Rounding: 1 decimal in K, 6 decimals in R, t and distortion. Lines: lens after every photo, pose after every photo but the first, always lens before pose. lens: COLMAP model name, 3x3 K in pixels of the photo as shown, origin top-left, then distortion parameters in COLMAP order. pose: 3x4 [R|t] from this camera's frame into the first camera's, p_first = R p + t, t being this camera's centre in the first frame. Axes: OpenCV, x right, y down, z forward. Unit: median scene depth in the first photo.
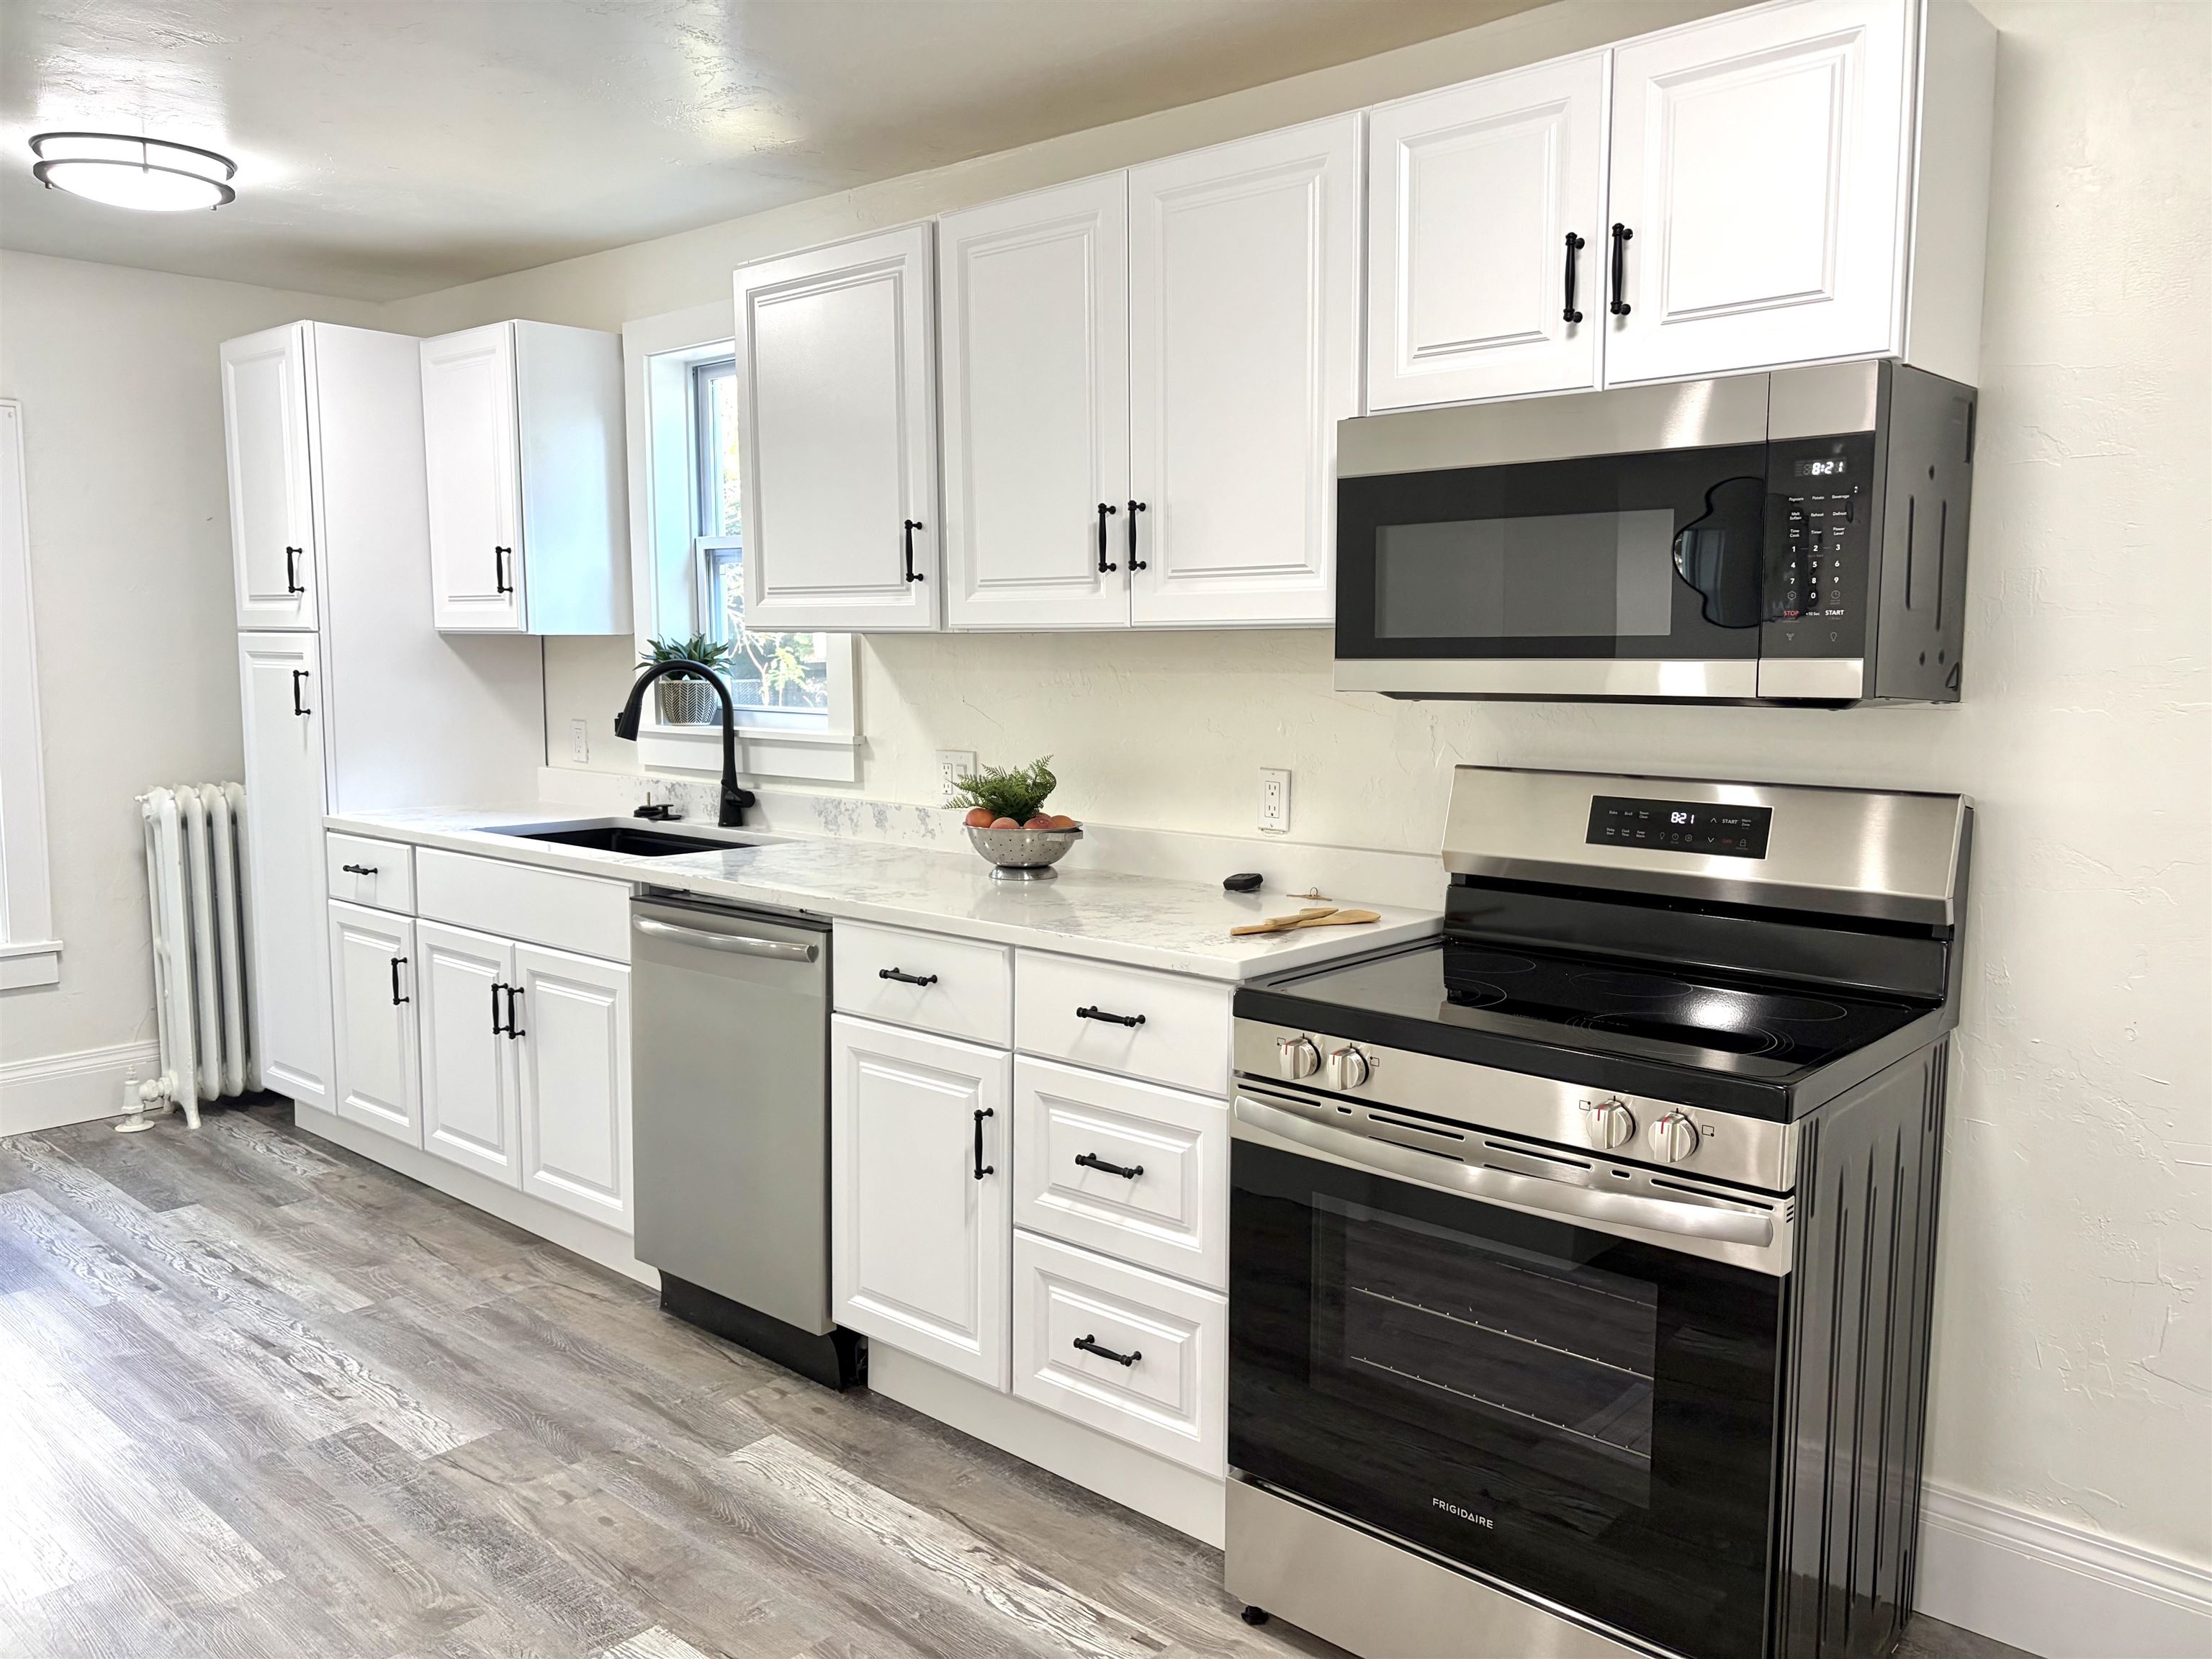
lens RADIAL K [[1671.9, 0, 1106.0], [0, 1671.9, 829.5], [0, 0, 1]] dist [0.057059, -0.039082]
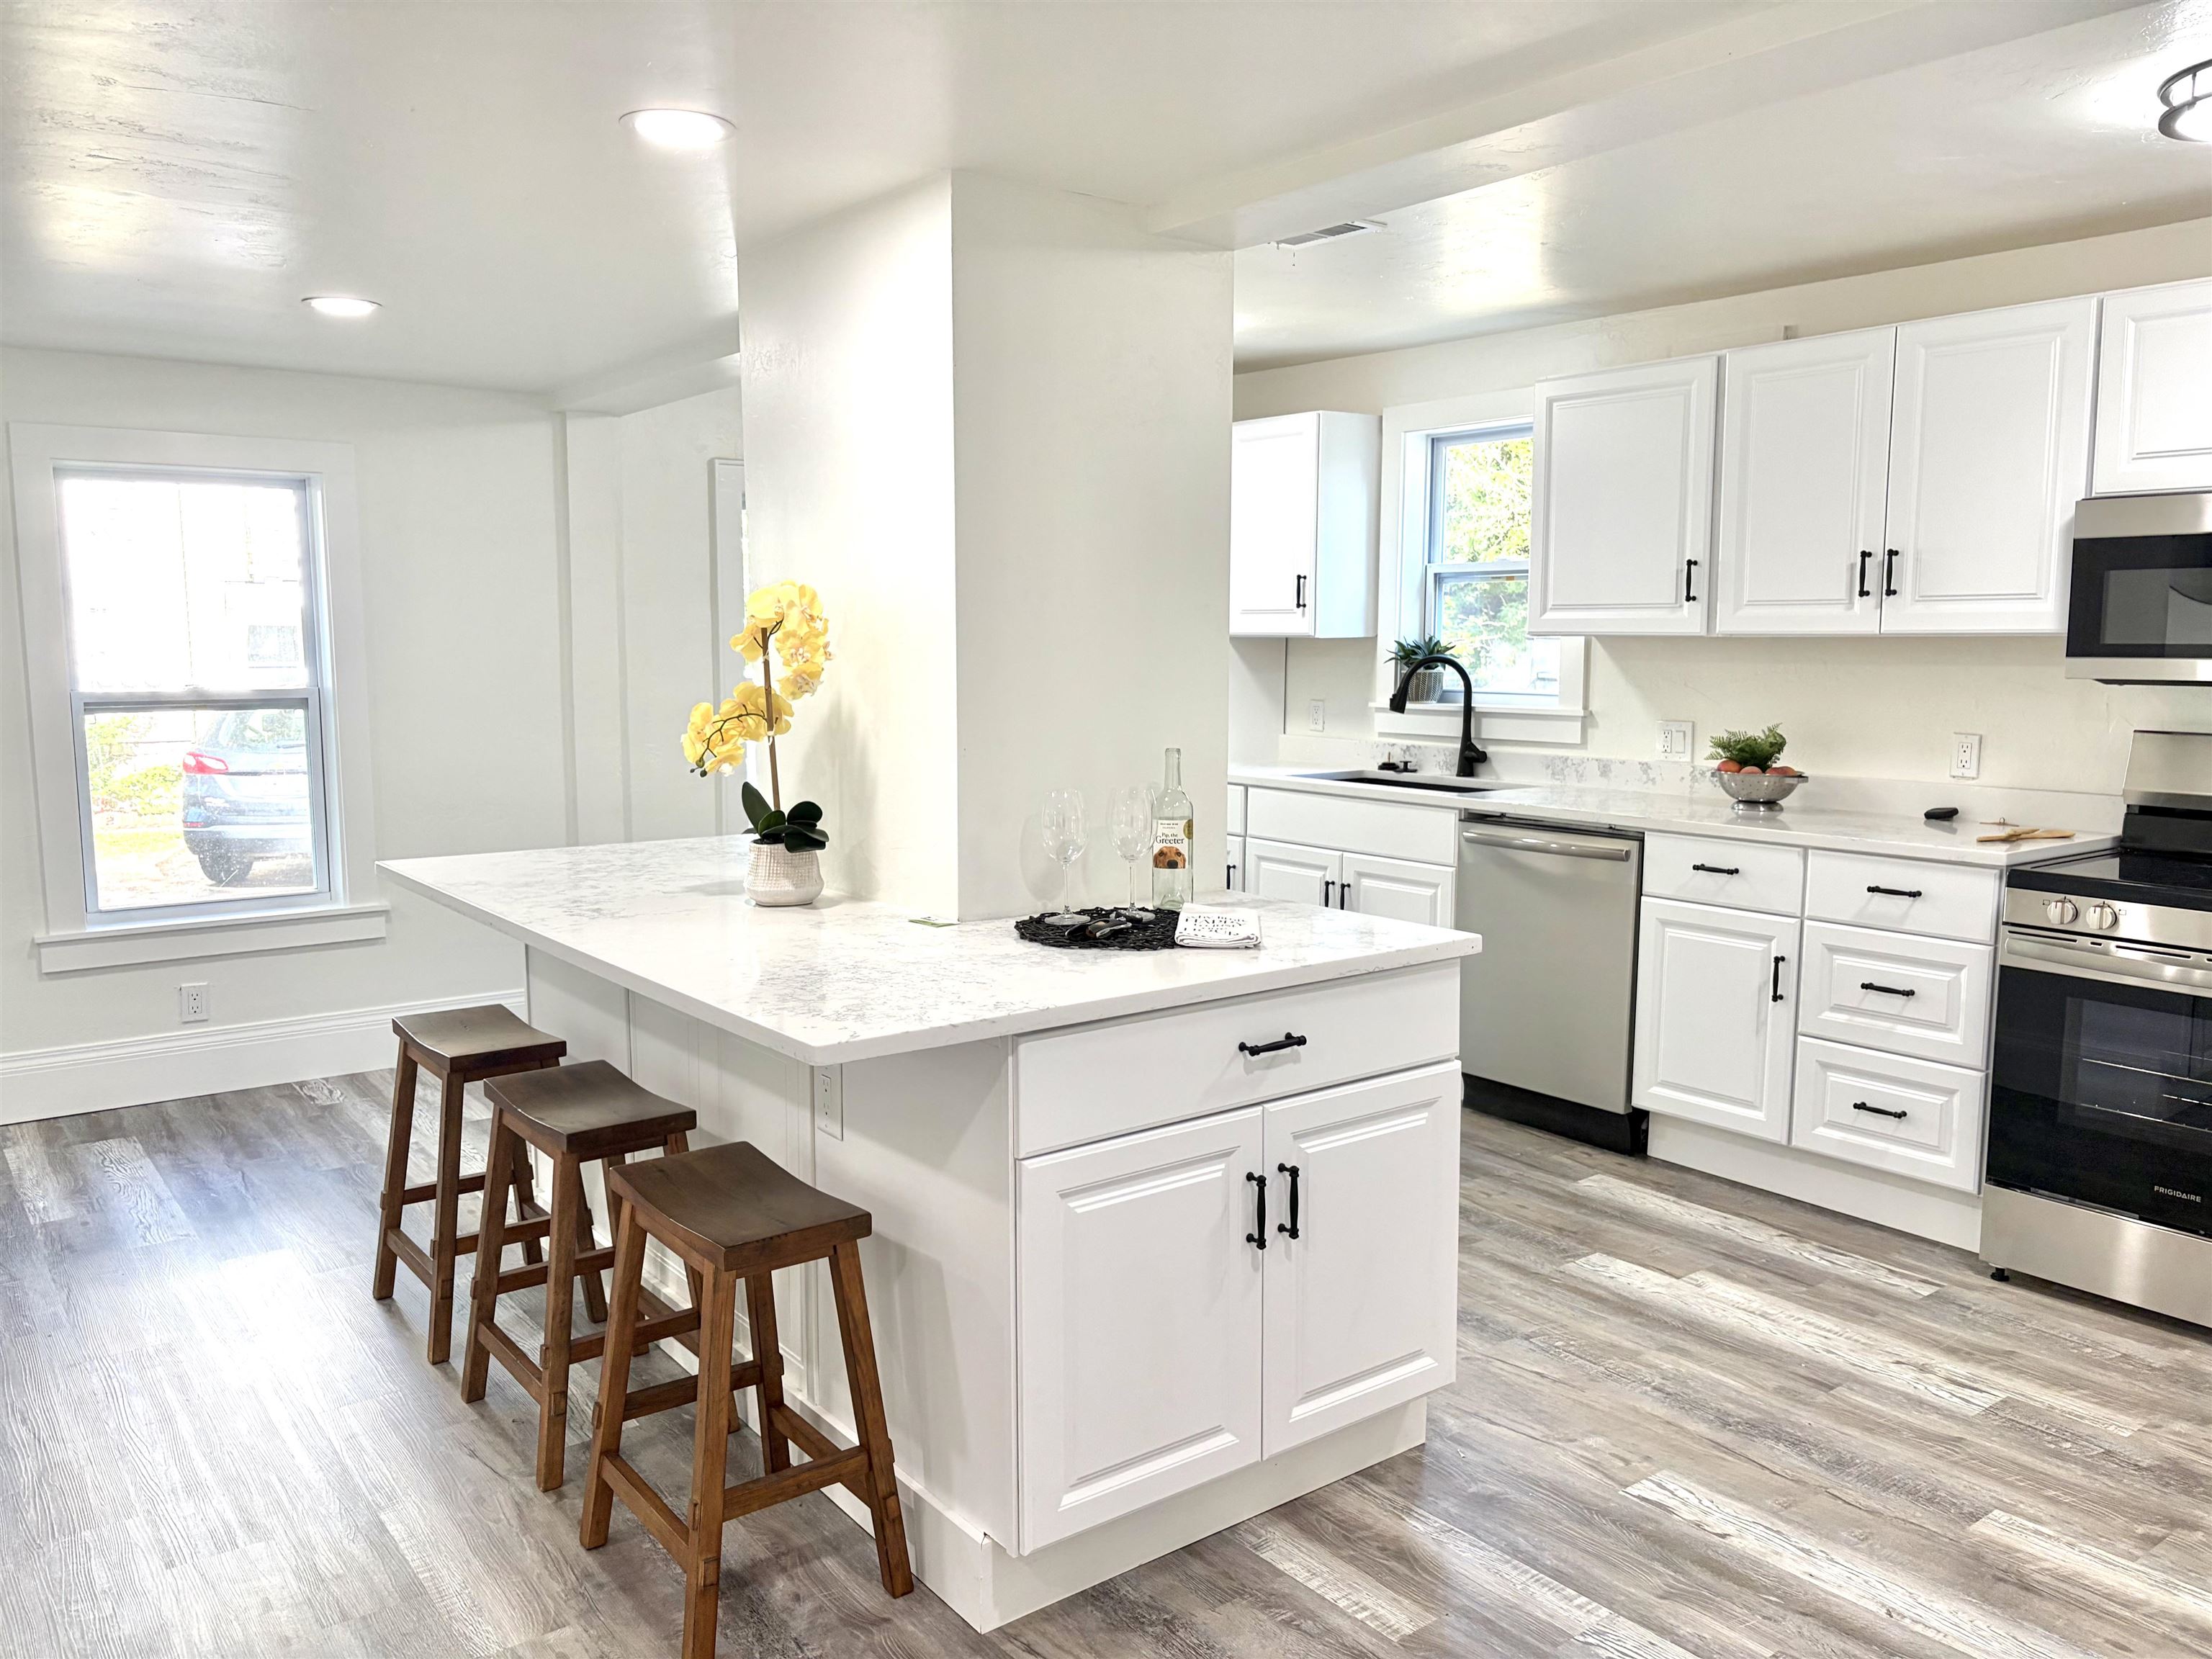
lens RADIAL K [[1661.9, 0, 1106.0], [0, 1661.9, 829.5], [0, 0, 1]] dist [0.036594, -0.035217]
pose [[0.982445, 0.022424, -0.185197, -0.343335], [-0.020987, 0.999733, 0.009716, 0.045152], [0.185366, -0.005659, 0.982653, -0.513210]]
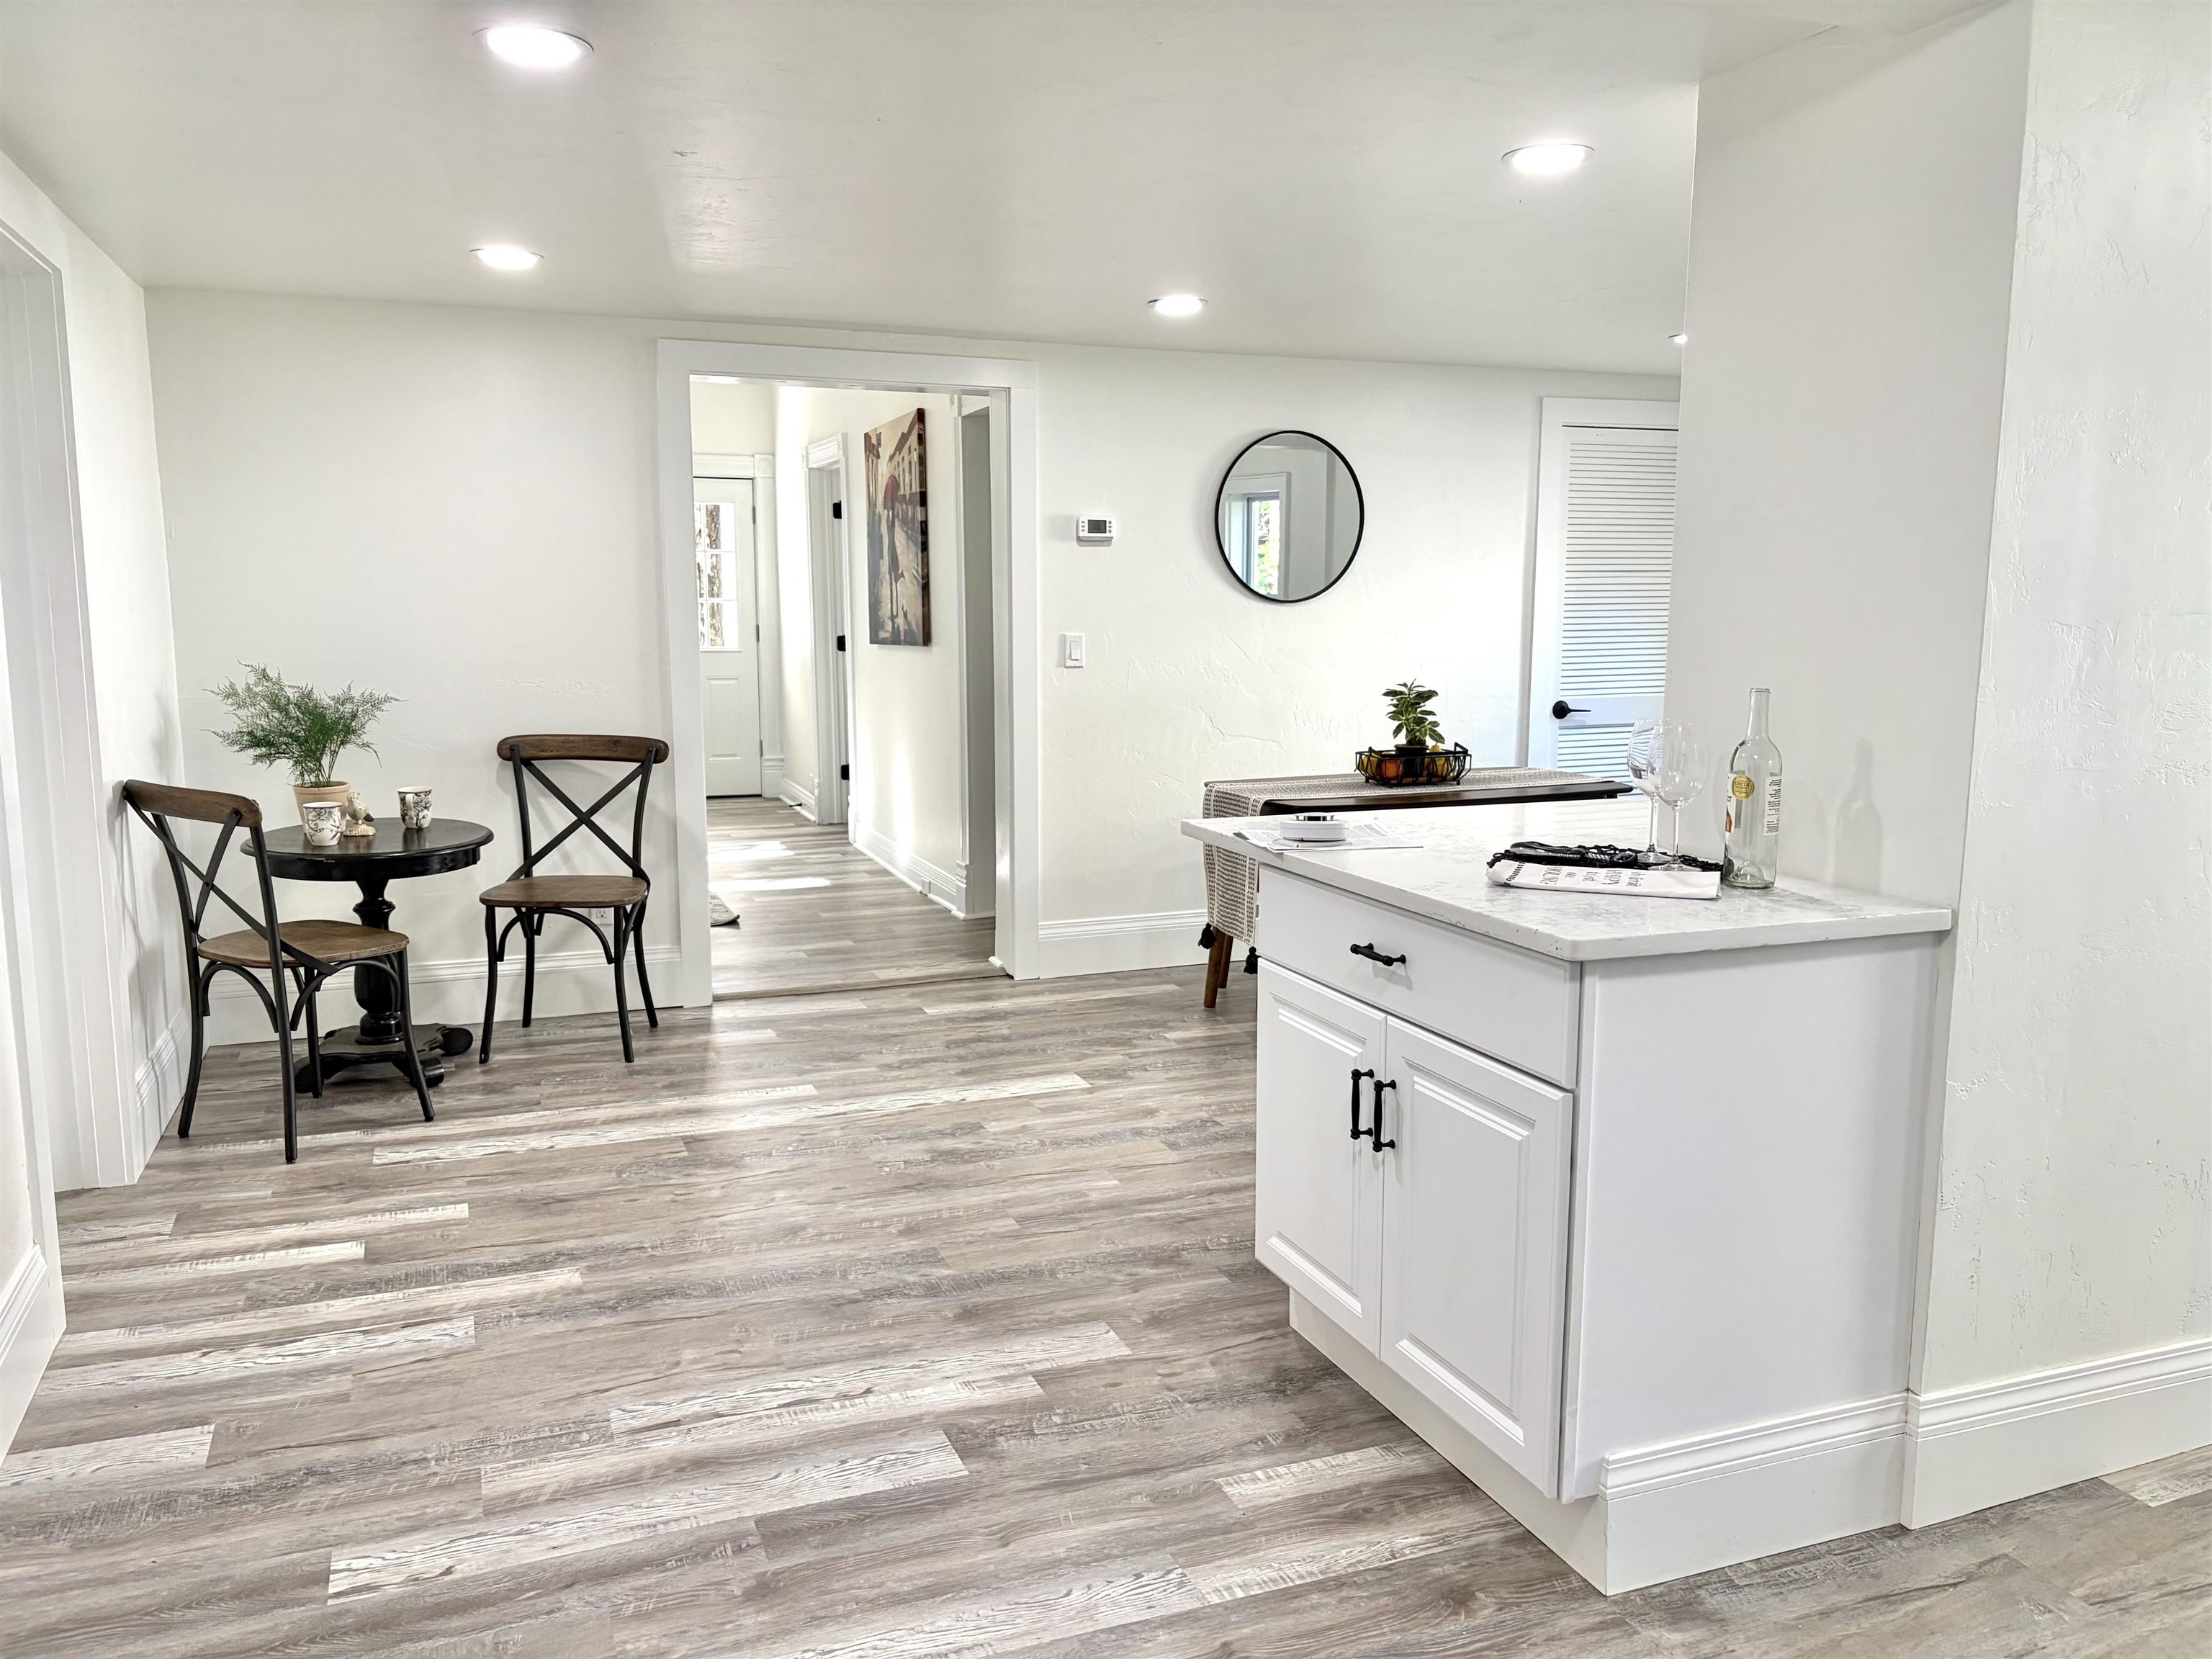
lens RADIAL K [[1661.9, 0, 1106.0], [0, 1661.9, 829.5], [0, 0, 1]] dist [0.036594, -0.035217]
pose [[-0.436122, 0.123576, -0.891362, 0.383250], [-0.110366, 0.975703, 0.189268, -0.048561], [0.893094, 0.180920, -0.411887, 0.498478]]
